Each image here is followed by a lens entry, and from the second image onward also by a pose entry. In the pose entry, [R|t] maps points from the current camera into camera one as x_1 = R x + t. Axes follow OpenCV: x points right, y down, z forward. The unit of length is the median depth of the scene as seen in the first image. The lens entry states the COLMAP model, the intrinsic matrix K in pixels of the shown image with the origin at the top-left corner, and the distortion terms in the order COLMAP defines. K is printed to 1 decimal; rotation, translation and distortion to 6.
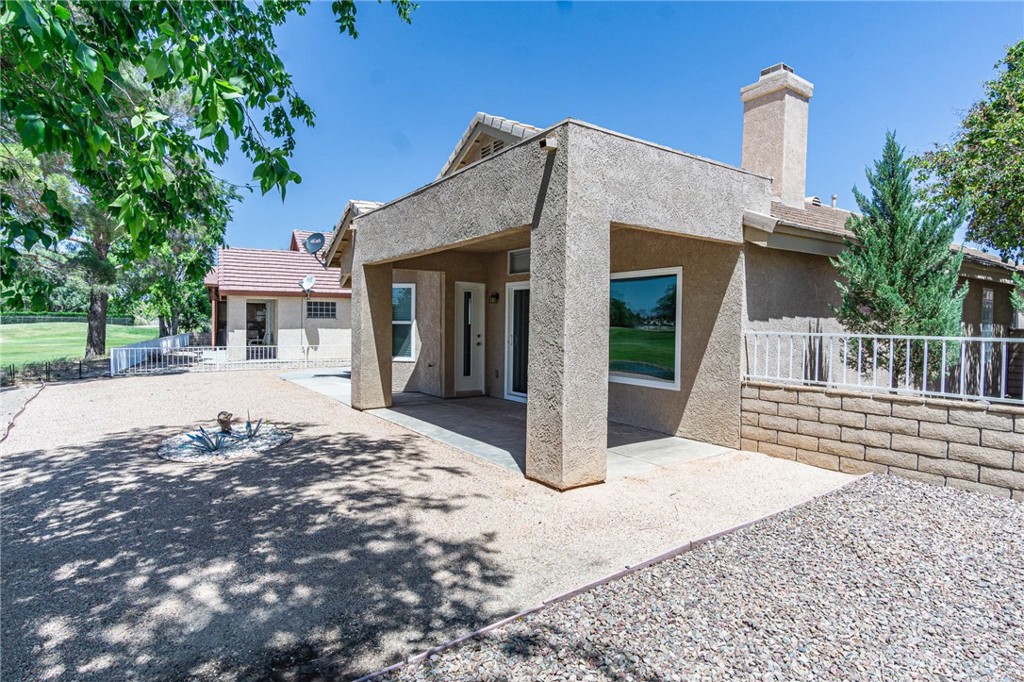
lens RADIAL K [[537.7, 0, 507.9], [0, 537.7, 340.7], [0, 0, 1]] dist [0.005743, 0.000206]
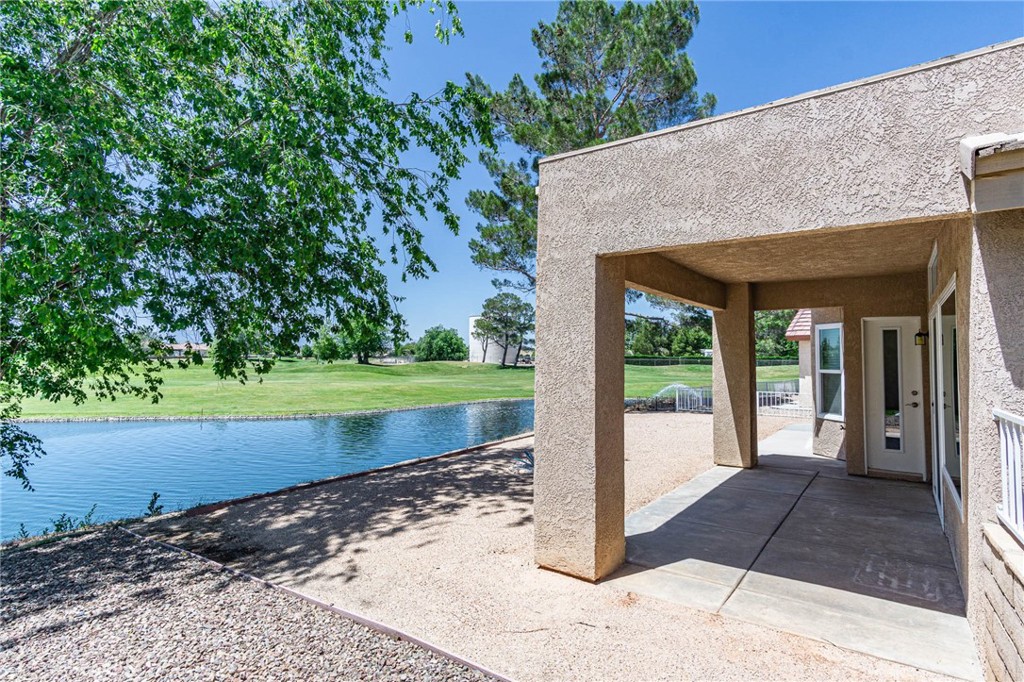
lens RADIAL K [[537.7, 0, 508.1], [0, 537.7, 339.5], [0, 0, 1]] dist [0.005743, 0.000206]
pose [[0.335150, -0.040684, -0.941286, 0.797427], [-0.035294, 0.997824, -0.055694, -0.039026], [0.941504, 0.051888, 0.332985, 0.537655]]
